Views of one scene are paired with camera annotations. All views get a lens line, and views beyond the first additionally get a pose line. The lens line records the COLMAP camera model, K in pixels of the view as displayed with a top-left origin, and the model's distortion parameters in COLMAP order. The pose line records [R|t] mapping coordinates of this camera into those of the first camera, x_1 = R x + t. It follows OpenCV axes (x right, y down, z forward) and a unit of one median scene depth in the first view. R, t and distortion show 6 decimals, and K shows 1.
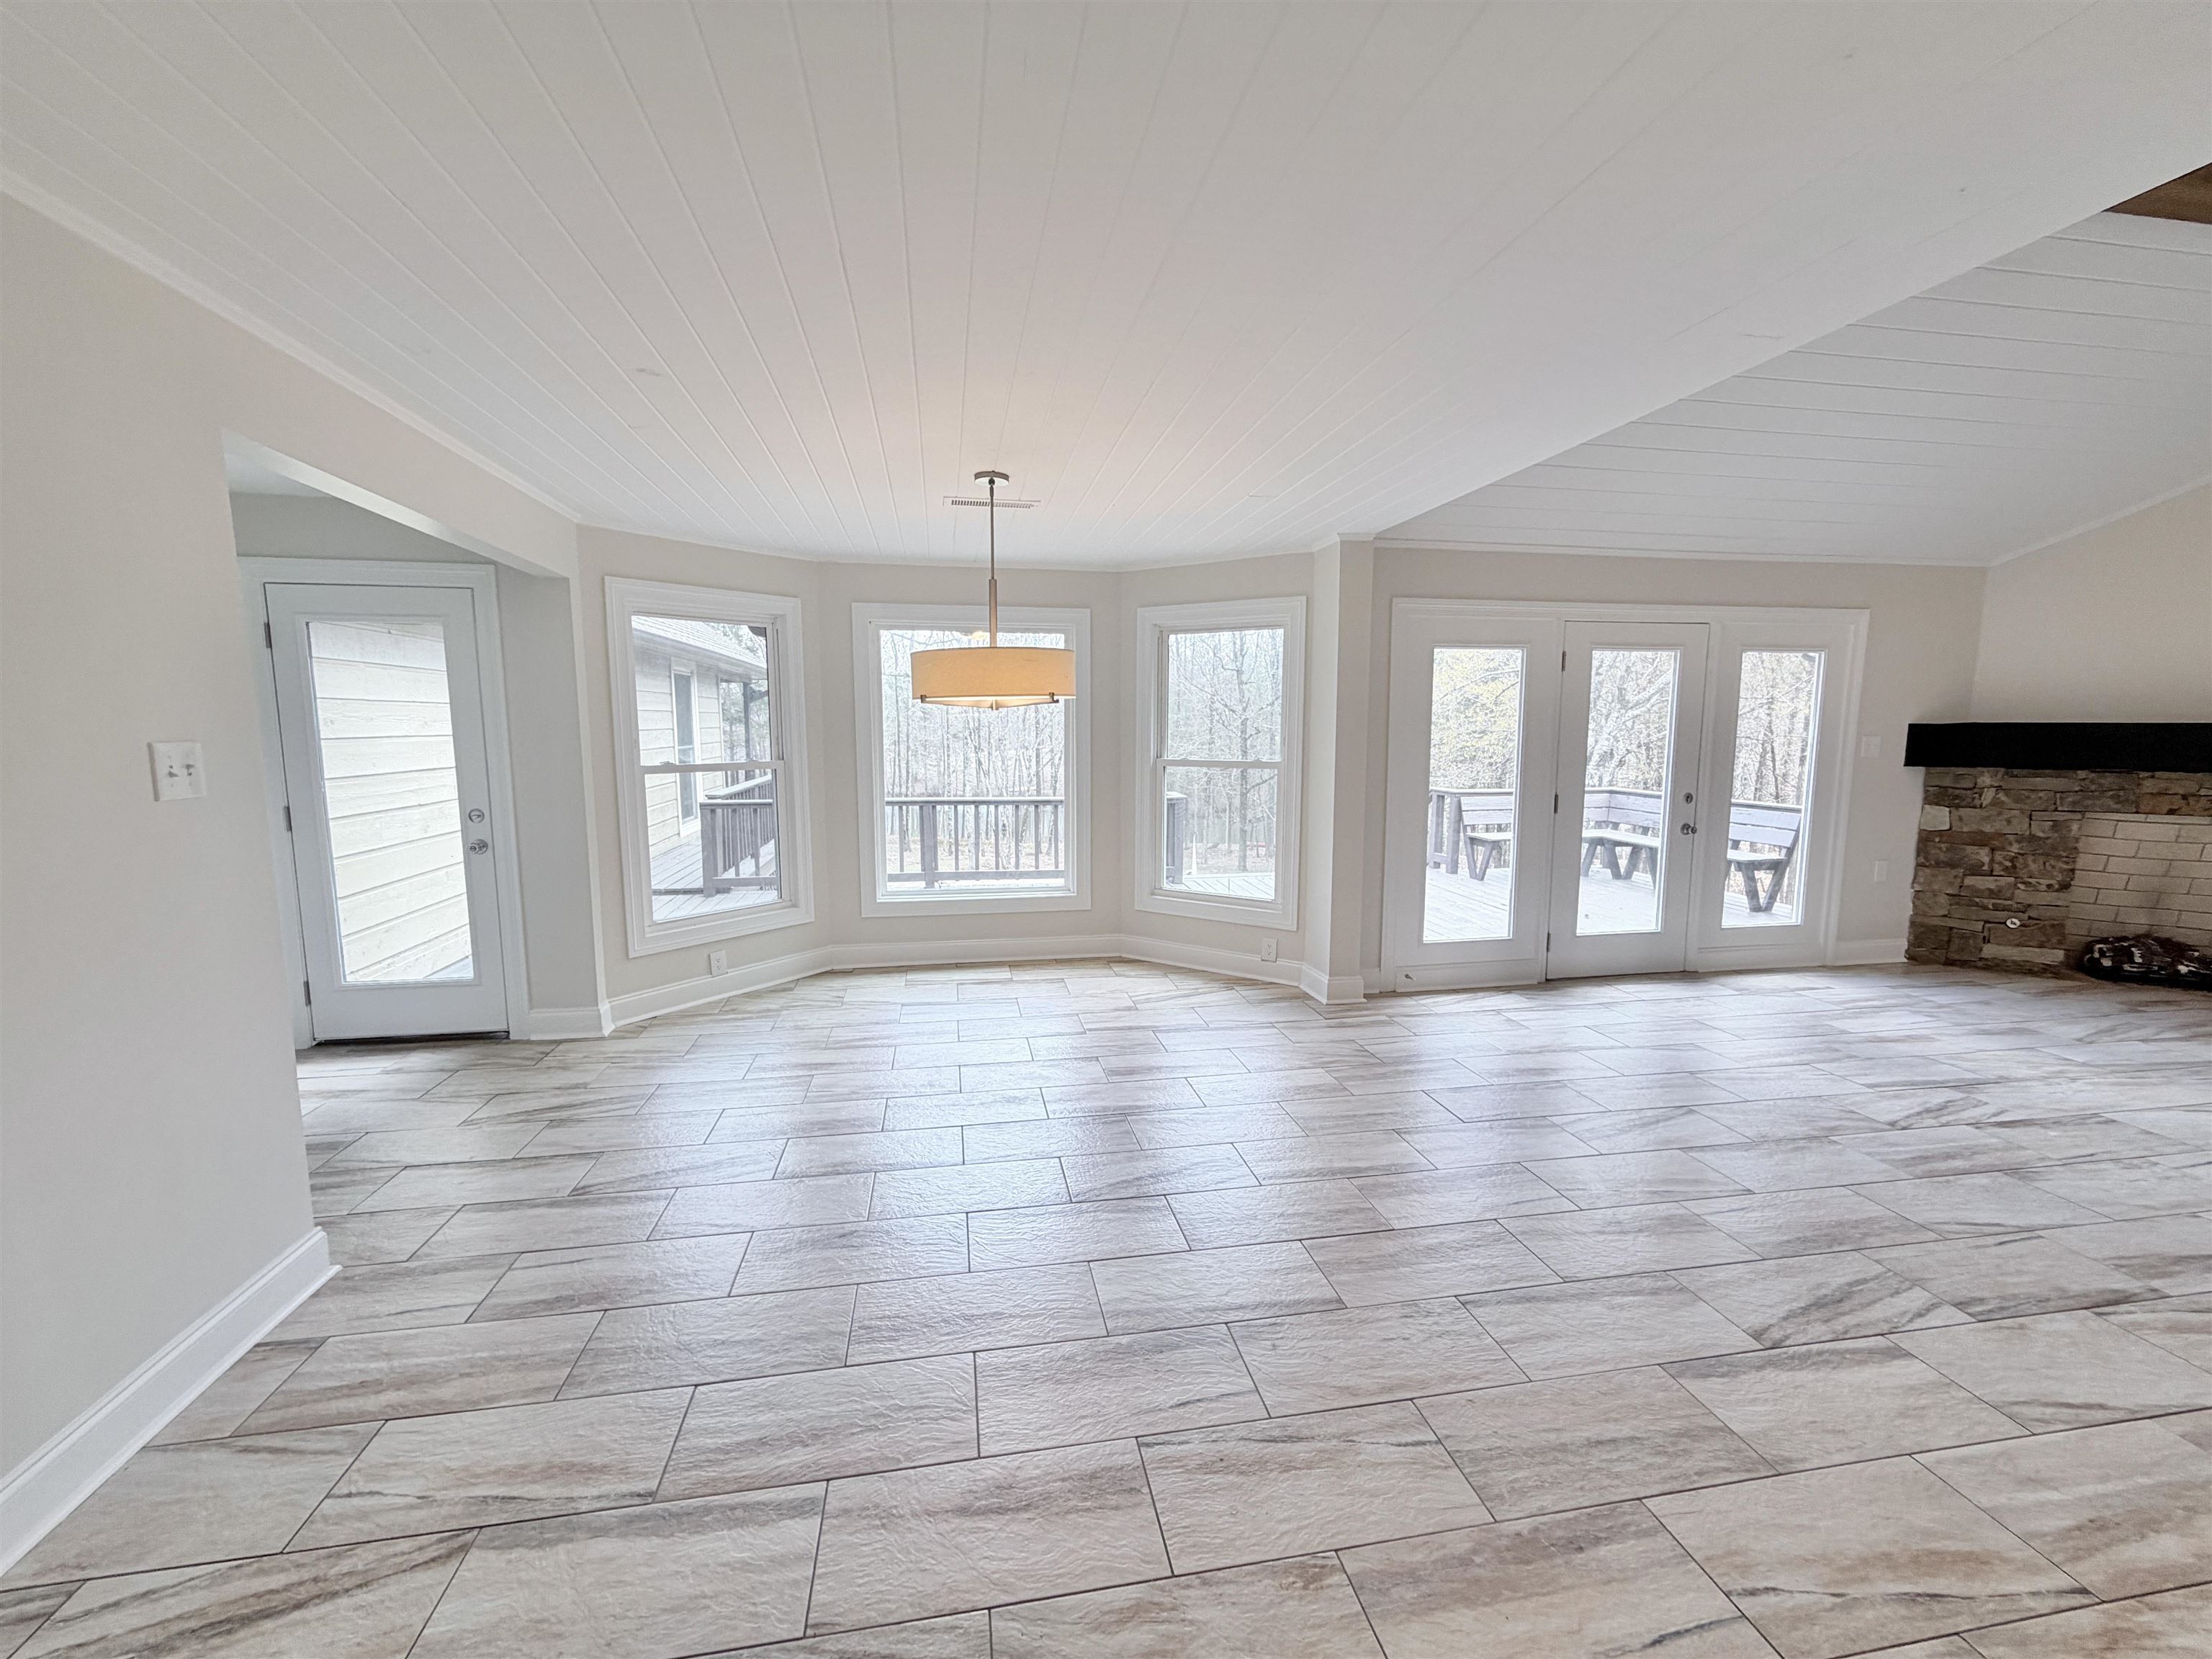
lens RADIAL K [[887.5, 0, 1102.0], [0, 887.5, 835.3], [0, 0, 1]] dist [-0.000918, 0.000370]
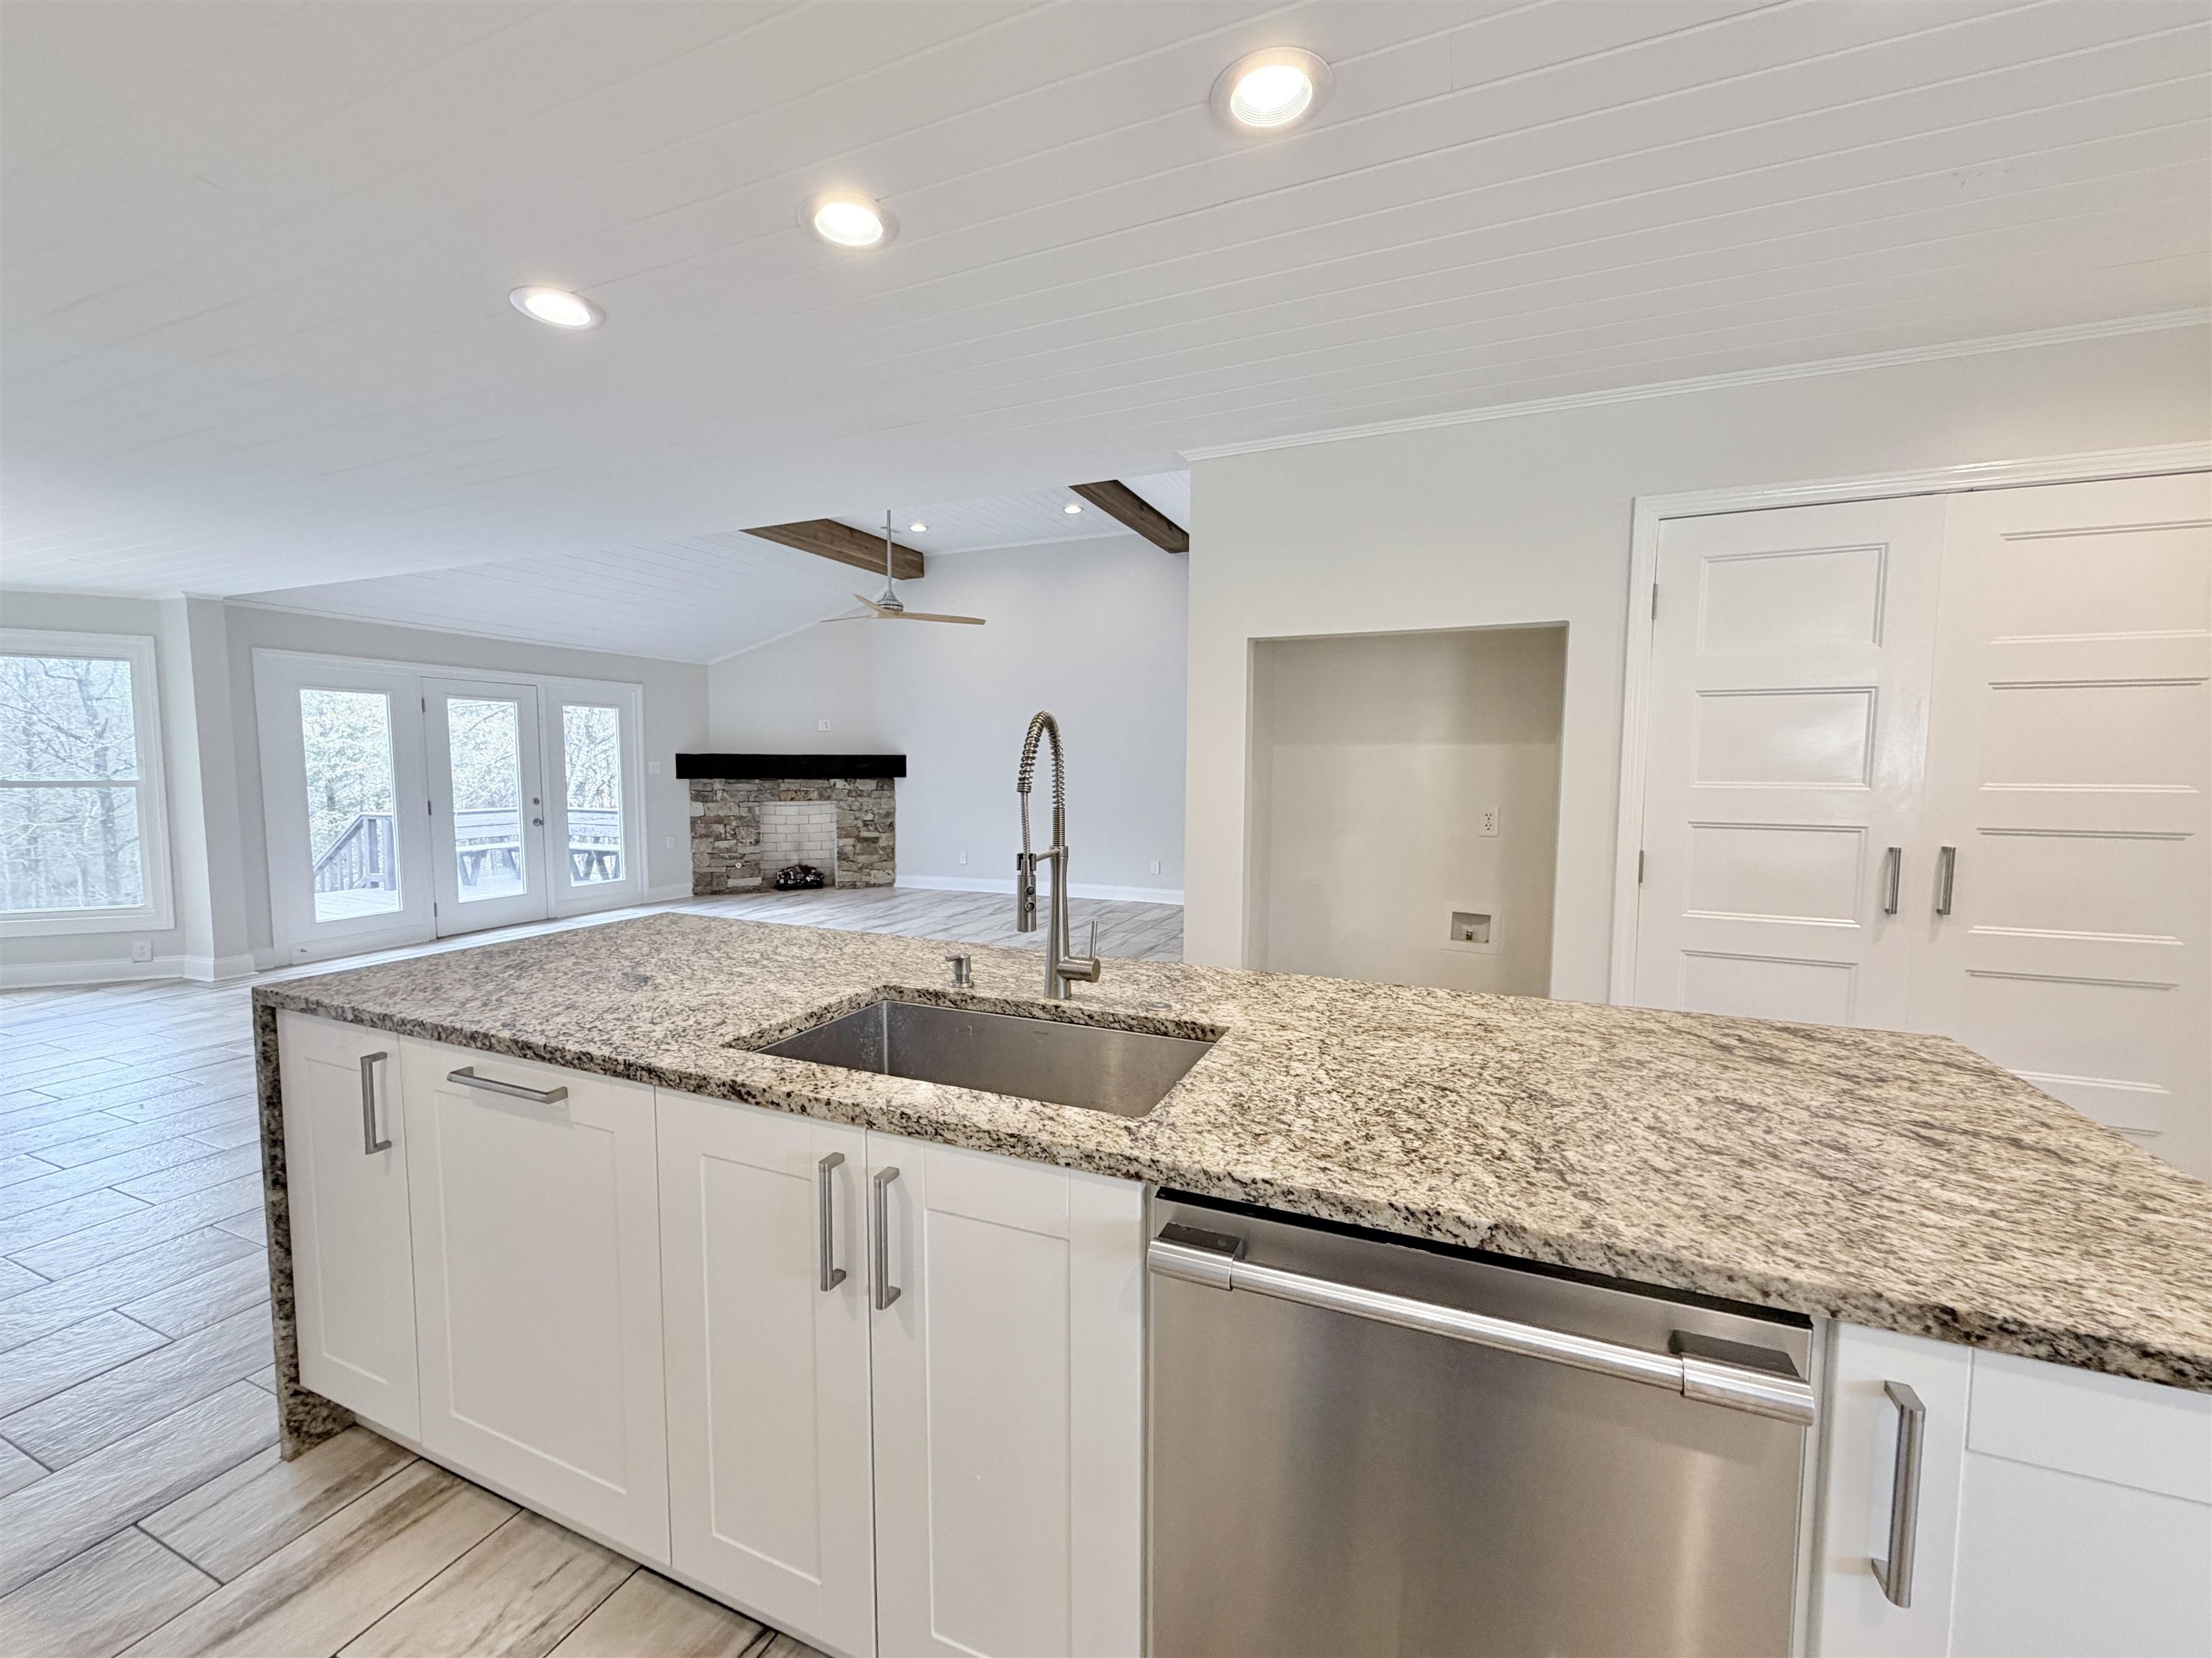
lens RADIAL K [[887.4, 0, 1089.7], [0, 887.4, 830.5], [0, 0, 1]] dist [-0.000918, 0.000370]
pose [[0.544278, -0.061030, 0.836682, -0.083423], [0.099426, 0.995014, 0.007900, 0.087679], [-0.832992, 0.078888, 0.547632, -0.591751]]
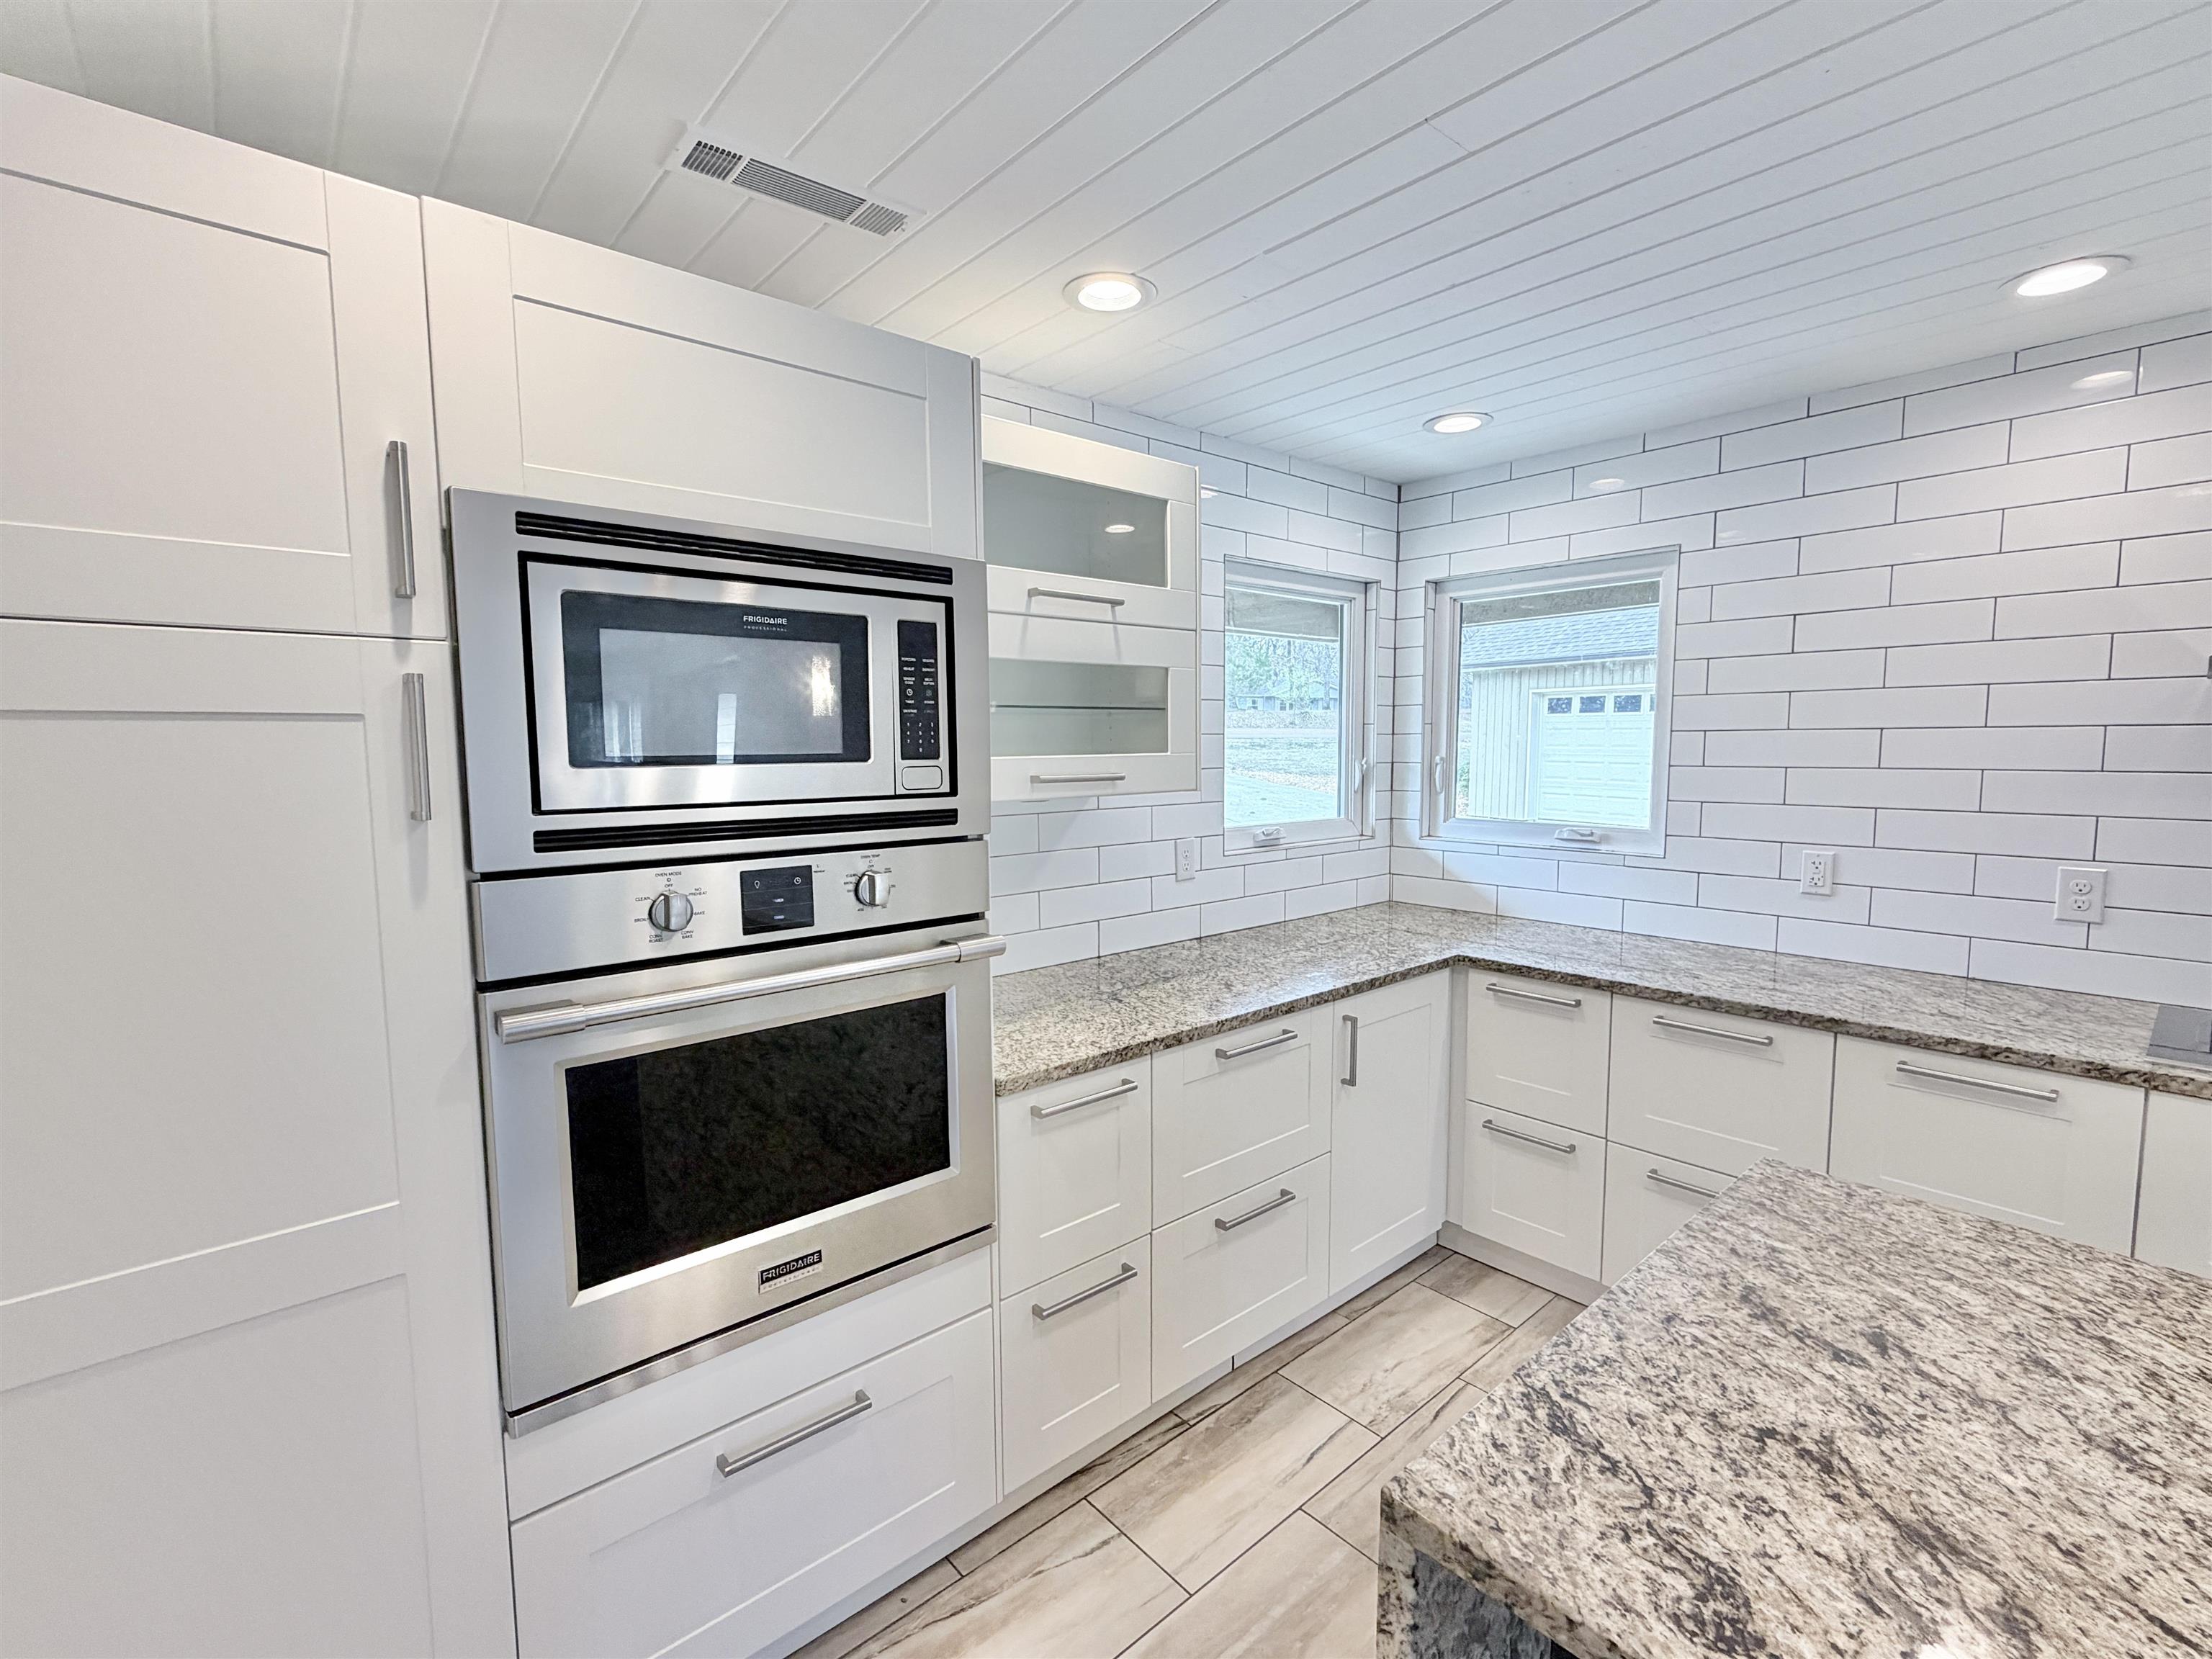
lens RADIAL K [[985.7, 0, 1101.0], [0, 985.7, 846.4], [0, 0, 1]] dist [-0.000770, 0.002391]
pose [[-0.853757, 0.061064, -0.517078, 0.416677], [-0.060953, 0.974549, 0.215730, 0.052139], [0.517091, 0.215699, -0.828306, -0.574807]]
